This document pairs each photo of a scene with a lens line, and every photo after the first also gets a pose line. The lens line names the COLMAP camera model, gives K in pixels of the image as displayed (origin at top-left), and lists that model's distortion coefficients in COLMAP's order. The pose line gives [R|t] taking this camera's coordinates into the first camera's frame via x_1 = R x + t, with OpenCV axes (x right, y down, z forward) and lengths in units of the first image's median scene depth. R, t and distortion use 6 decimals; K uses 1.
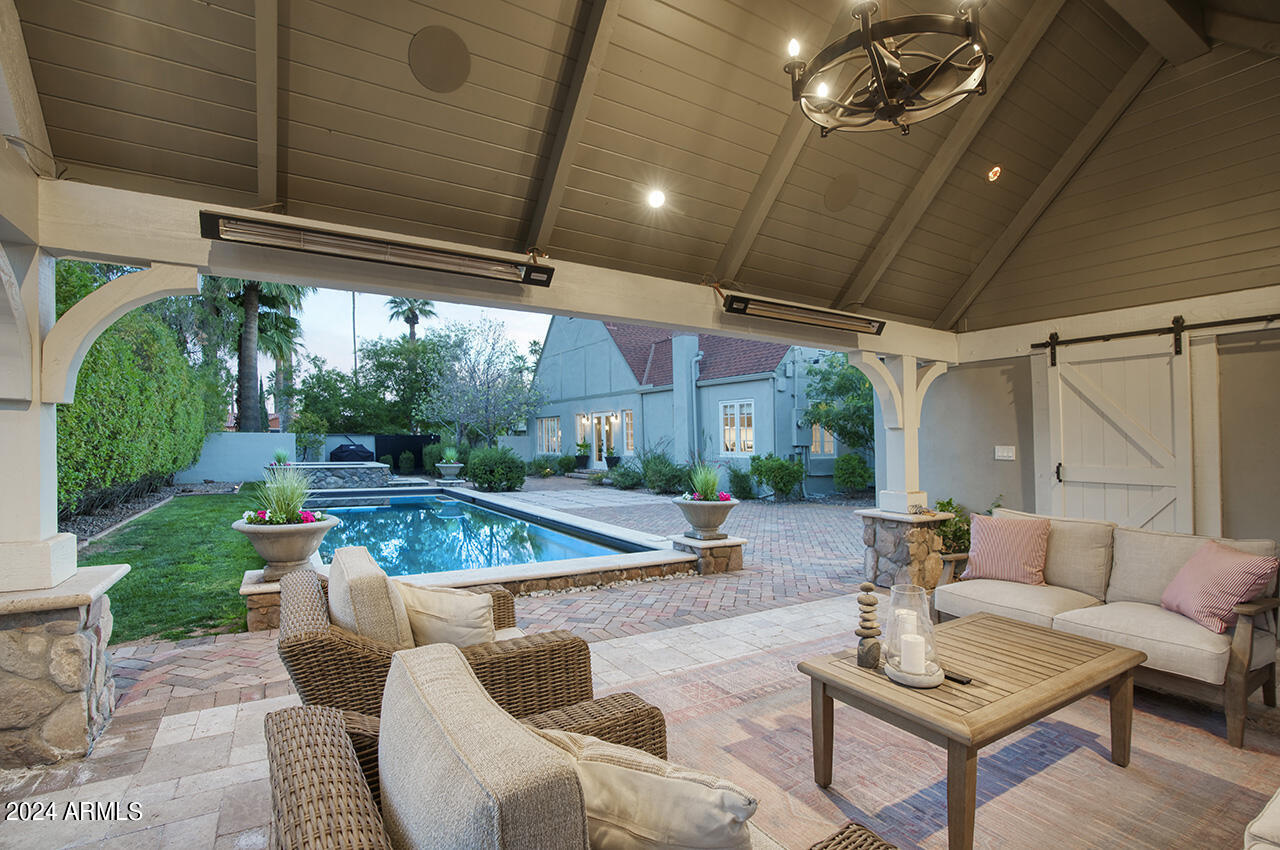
lens RADIAL K [[593.3, 0, 640.0], [0, 593.3, 425.0], [0, 0, 1]] dist [-0.045082, 0.000270]
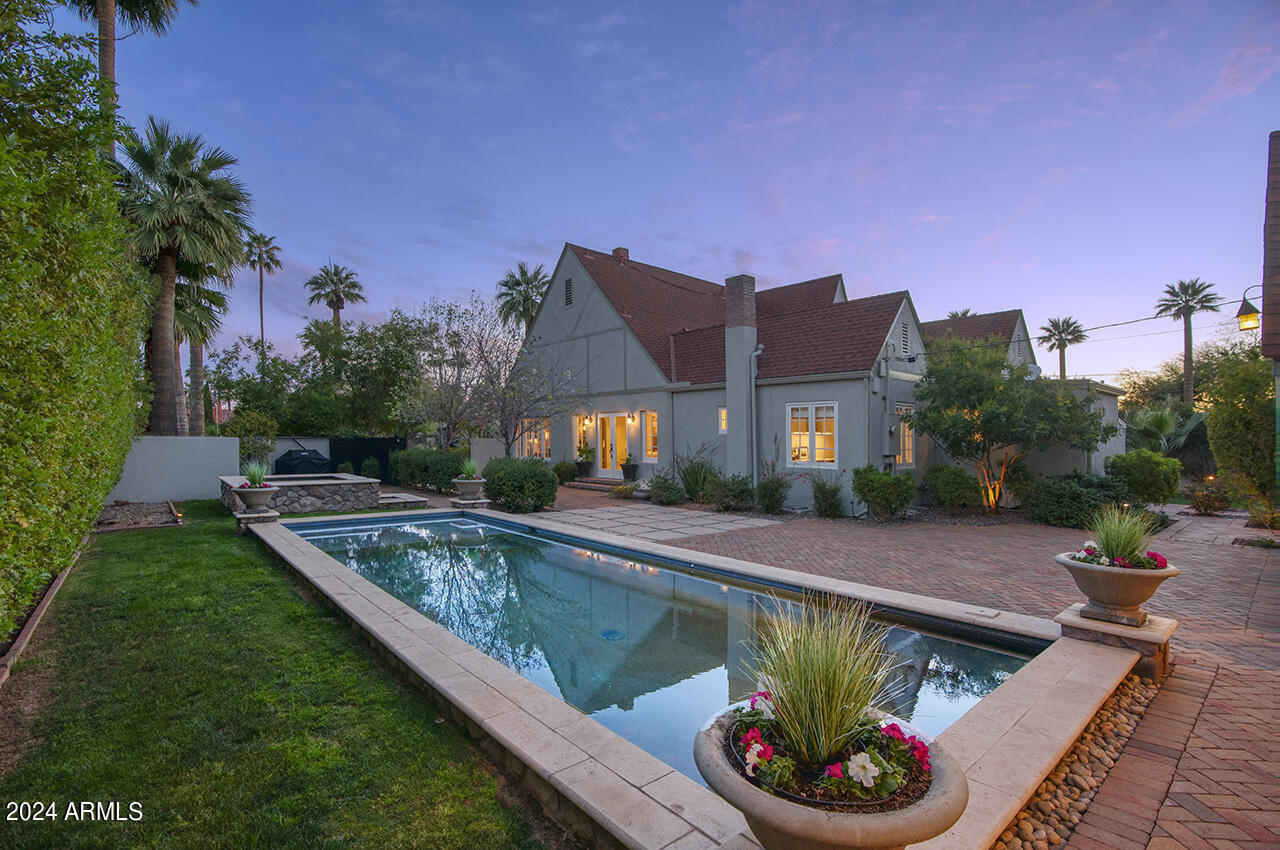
lens RADIAL K [[593.3, 0, 640.0], [0, 593.3, 425.0], [0, 0, 1]] dist [-0.045082, 0.000270]
pose [[0.988883, 0.004811, 0.148617, -0.163306], [-0.005801, 0.999964, 0.006222, -0.009651], [-0.148582, -0.007015, 0.988875, 0.141252]]
